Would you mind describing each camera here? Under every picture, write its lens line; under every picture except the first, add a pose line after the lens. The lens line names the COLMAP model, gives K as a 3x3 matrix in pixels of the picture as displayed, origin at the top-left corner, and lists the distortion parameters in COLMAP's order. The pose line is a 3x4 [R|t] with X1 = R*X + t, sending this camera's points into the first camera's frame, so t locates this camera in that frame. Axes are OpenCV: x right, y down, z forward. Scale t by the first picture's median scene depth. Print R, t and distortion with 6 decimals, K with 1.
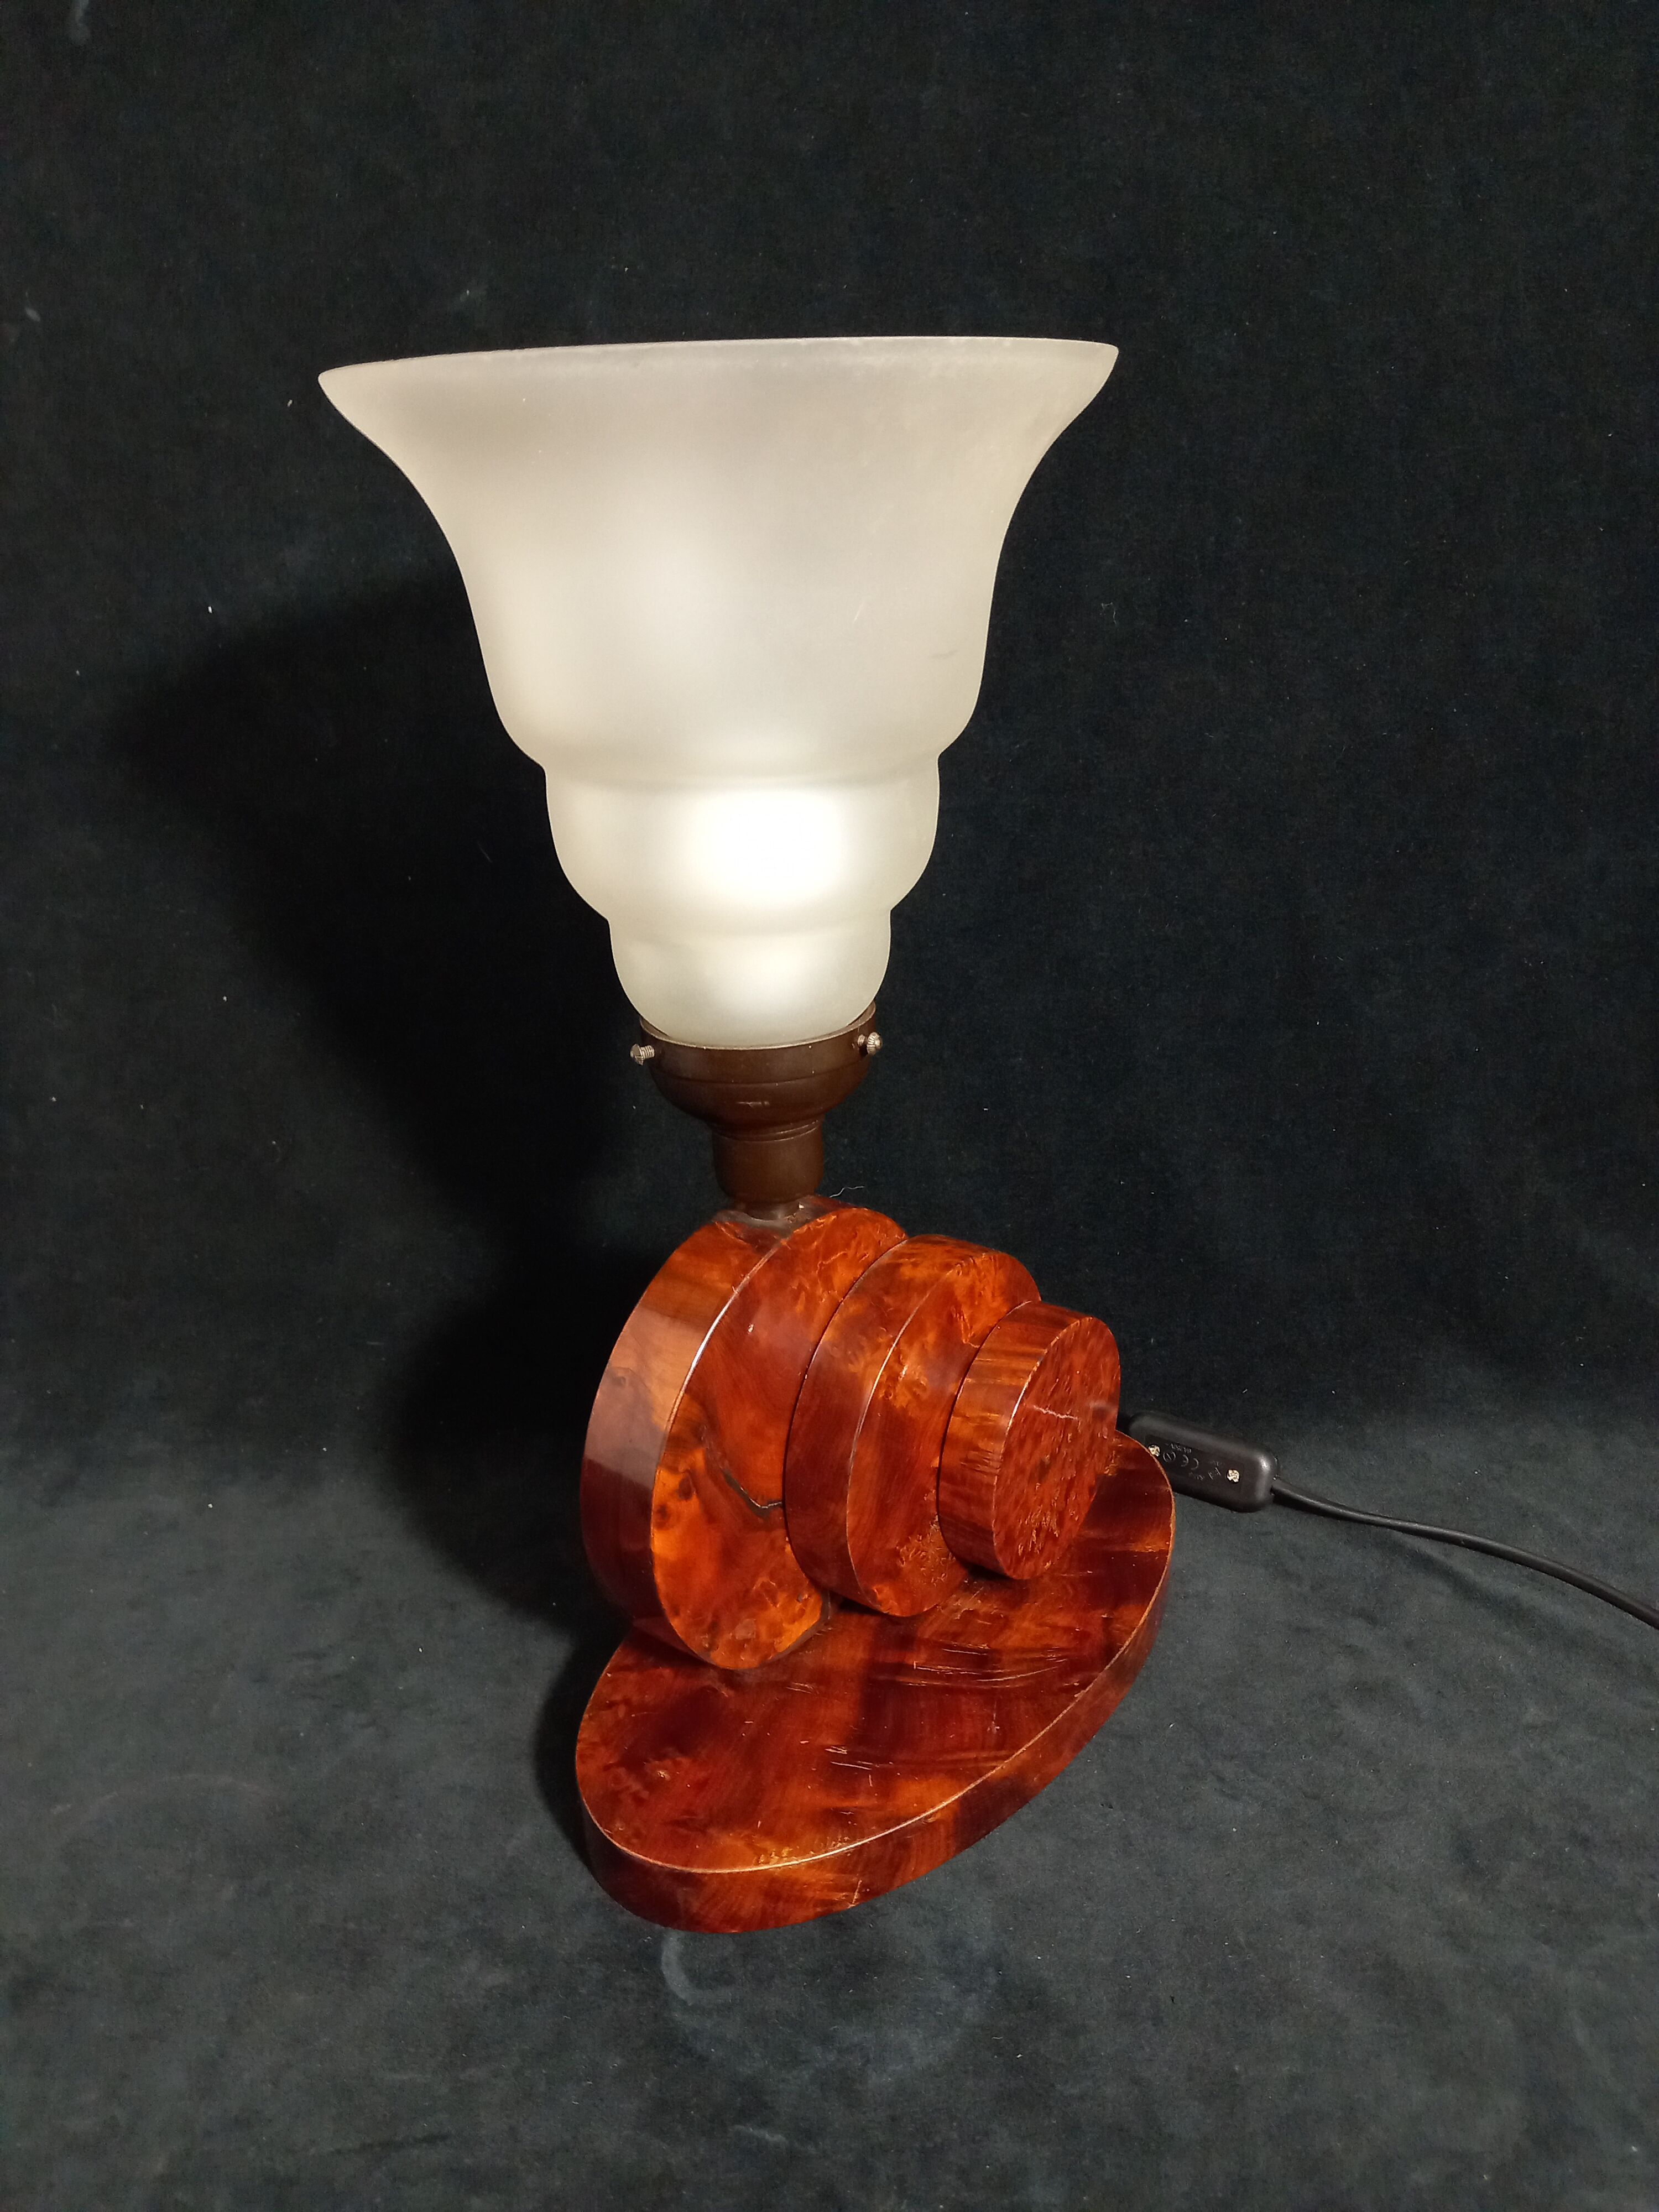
lens RADIAL K [[1597.4, 0, 843.9], [0, 1597.4, 1116.1], [0, 0, 1]] dist [0.004882, -0.013337]
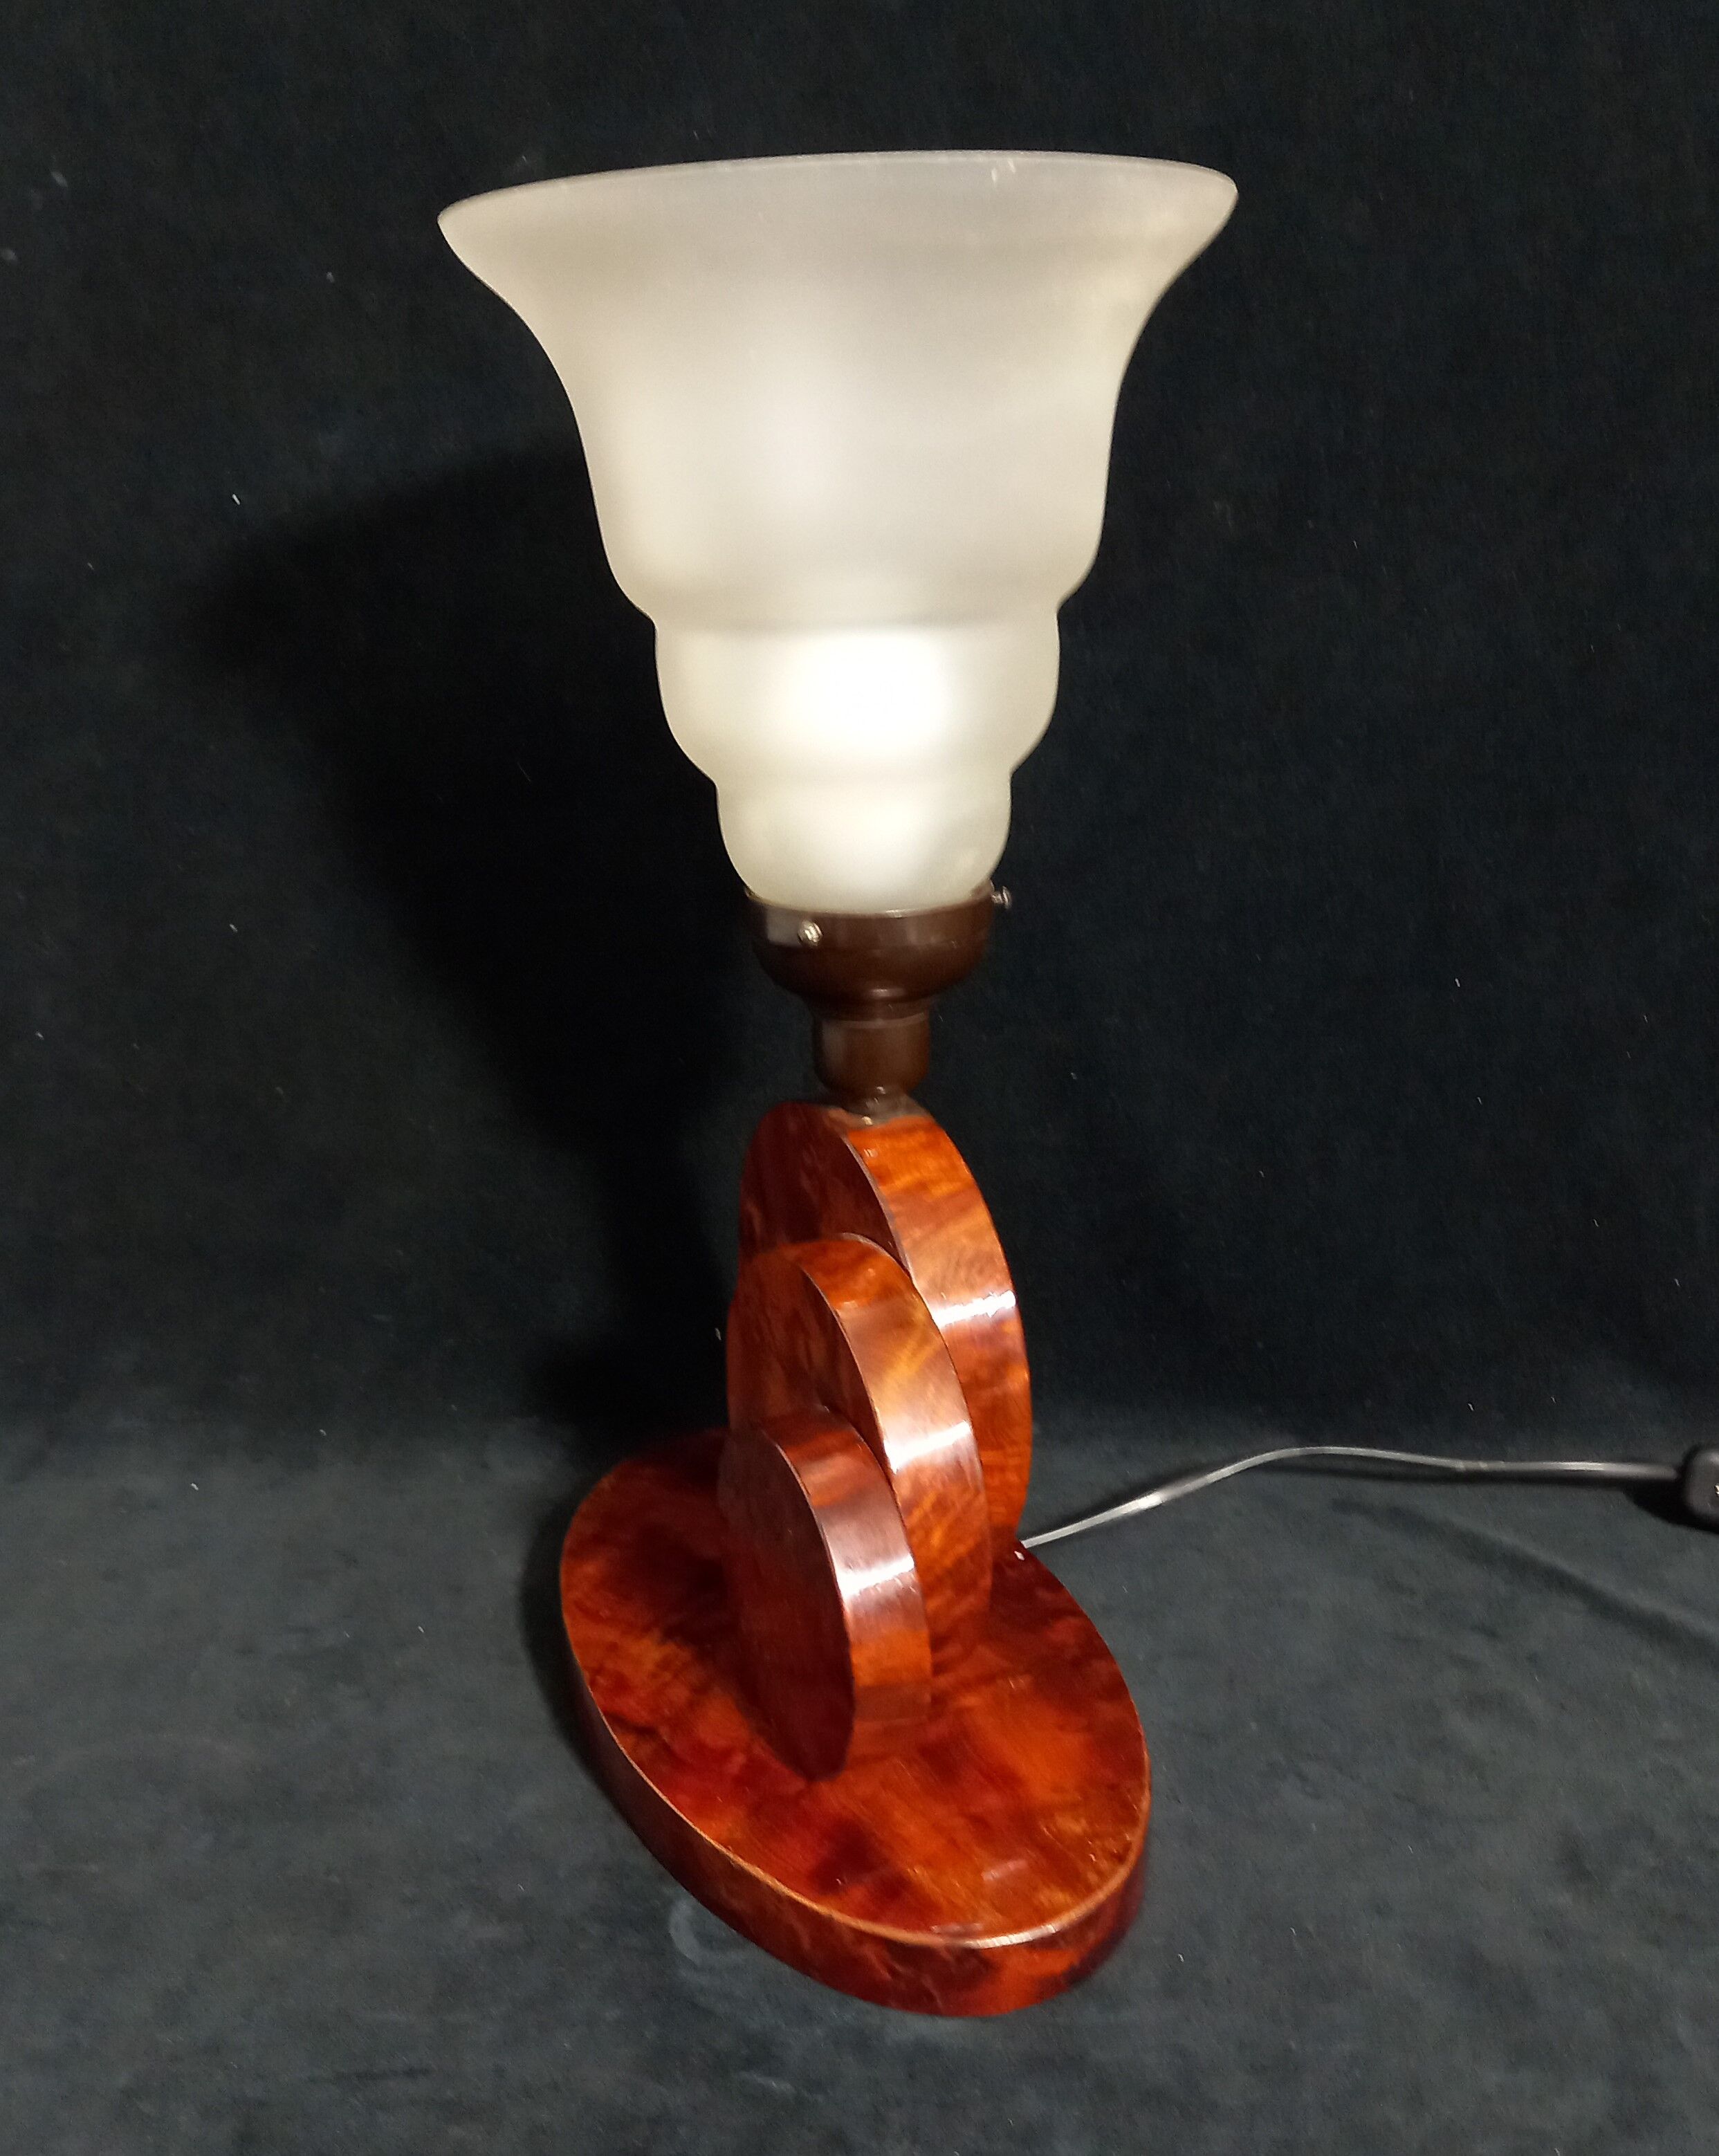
lens RADIAL K [[1986.3, 0, 875.1], [0, 1986.3, 1129.2], [0, 0, 1]] dist [0.010691, 0.000000]
pose [[0.998654, 0.024888, -0.045496, 0.039023], [-0.027024, 0.998531, -0.046965, 0.112167], [0.044260, 0.048131, 0.997860, -0.134823]]
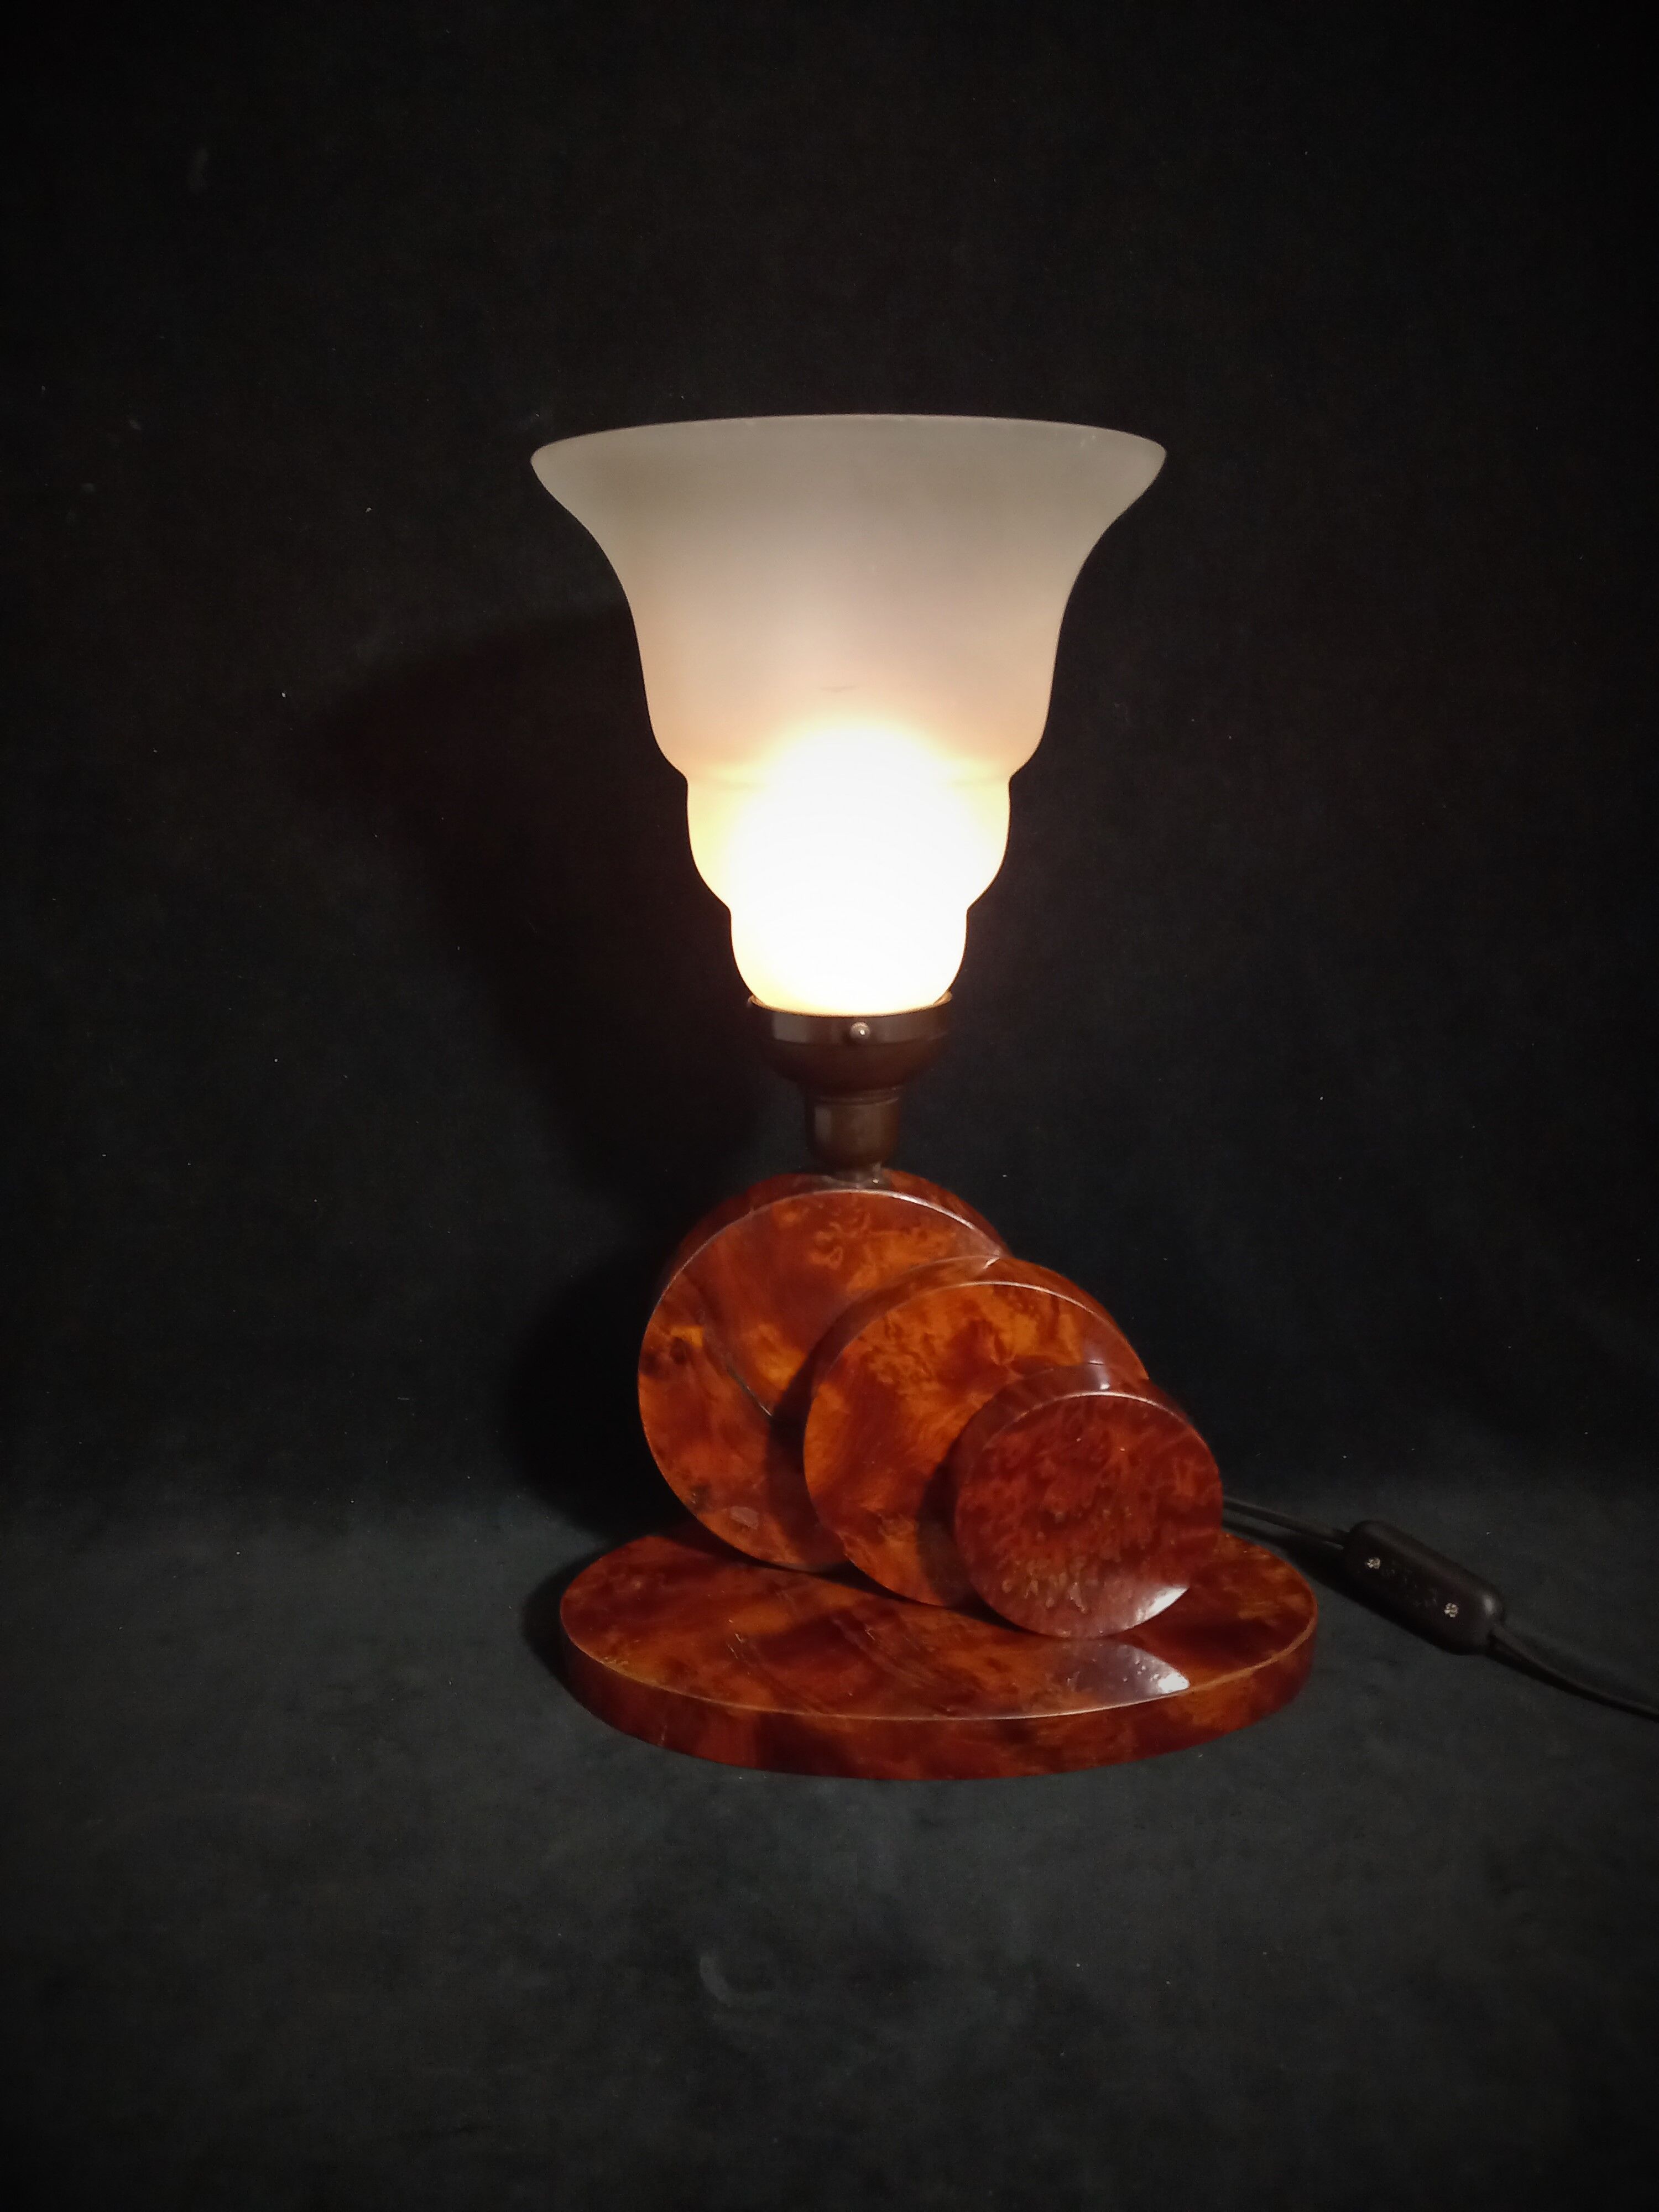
lens RADIAL K [[1597.4, 0, 840.5], [0, 1597.4, 1107.7], [0, 0, 1]] dist [0.004882, -0.013337]
pose [[0.999885, 0.013061, 0.007653, -0.036285], [-0.012105, 0.993421, -0.113874, 0.097455], [-0.009090, 0.113769, 0.993466, -0.045948]]
